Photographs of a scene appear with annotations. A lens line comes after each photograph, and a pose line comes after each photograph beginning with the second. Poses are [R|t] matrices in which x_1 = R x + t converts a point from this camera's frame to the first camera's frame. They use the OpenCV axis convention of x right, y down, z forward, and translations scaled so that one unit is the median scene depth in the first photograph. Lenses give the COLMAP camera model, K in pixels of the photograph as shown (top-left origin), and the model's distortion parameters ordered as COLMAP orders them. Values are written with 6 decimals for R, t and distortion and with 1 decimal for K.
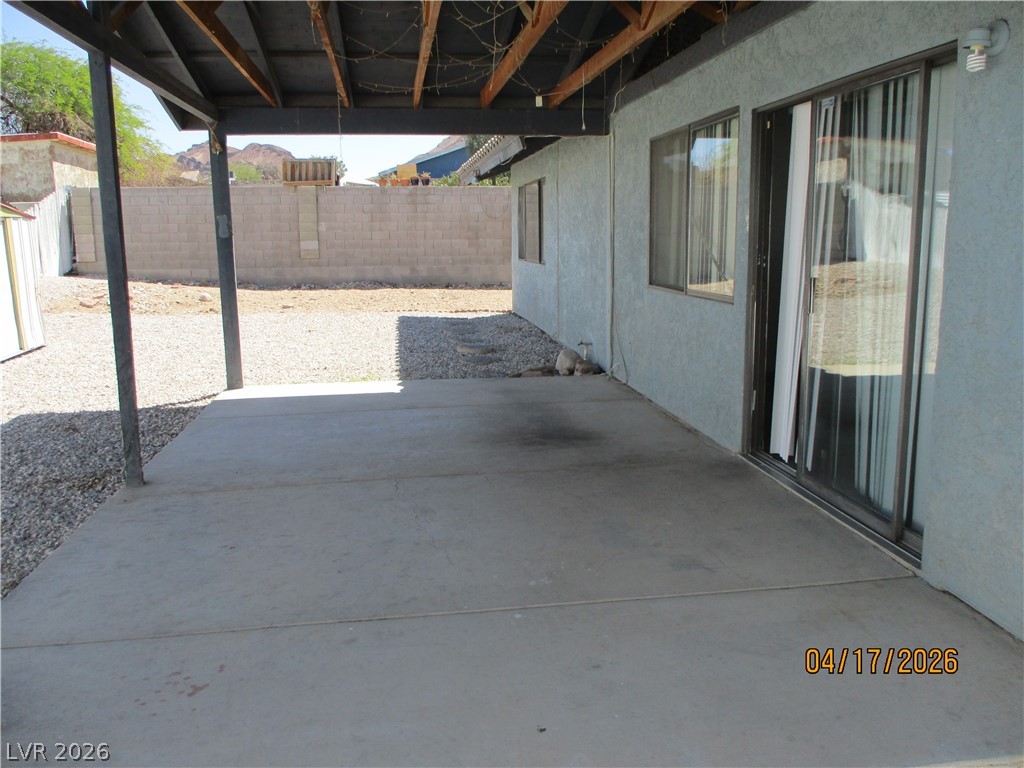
lens RADIAL K [[847.4, 0, 517.5], [0, 847.4, 380.7], [0, 0, 1]] dist [-0.051600, 0.031885]
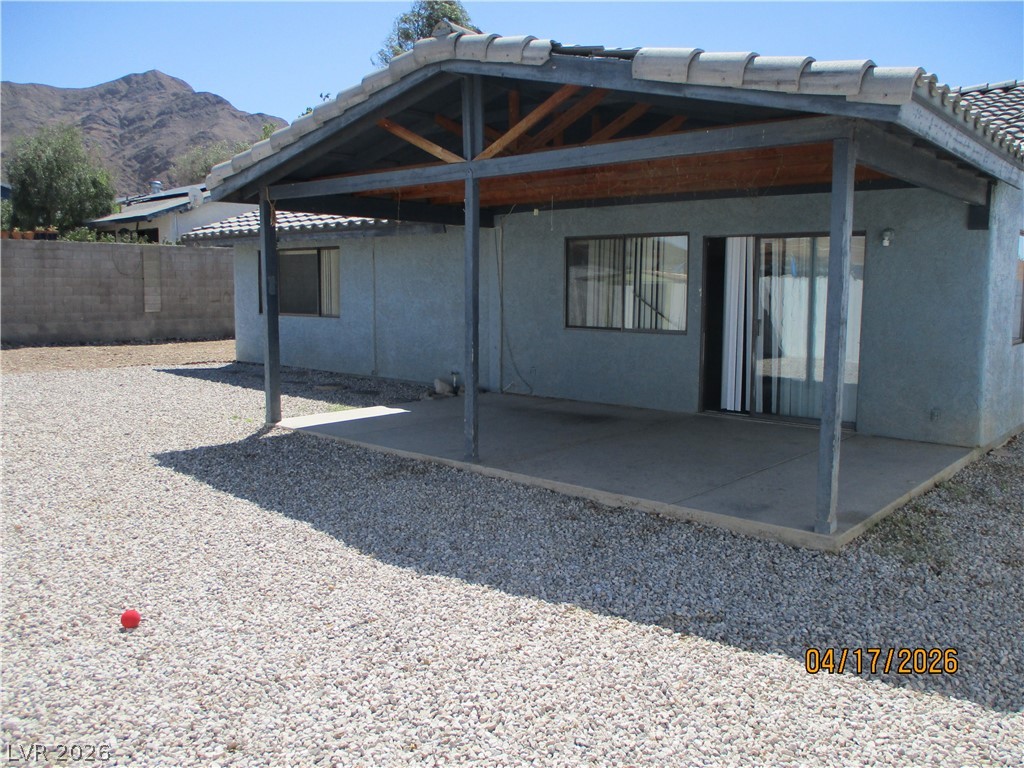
lens RADIAL K [[847.4, 0, 509.3], [0, 847.4, 389.7], [0, 0, 1]] dist [-0.051600, 0.031885]
pose [[0.754734, -0.067803, 0.652518, -0.356628], [0.101724, 0.994710, -0.014298, 0.005133], [-0.648097, 0.077167, 0.757638, -0.046626]]
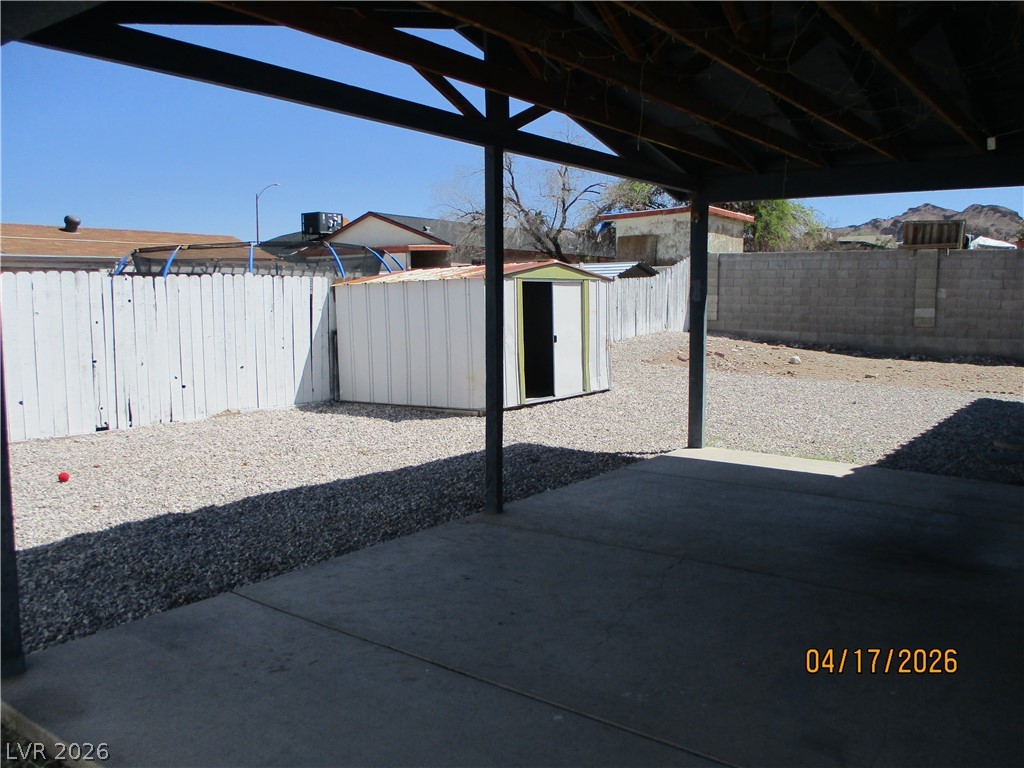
lens RADIAL K [[847.4, 0, 514.2], [0, 847.4, 386.7], [0, 0, 1]] dist [-0.051600, 0.031885]
pose [[0.706843, 0.092169, -0.701340, 0.087499], [-0.138866, 0.990263, -0.009817, -0.009272], [0.693606, 0.104331, 0.712759, 0.042583]]
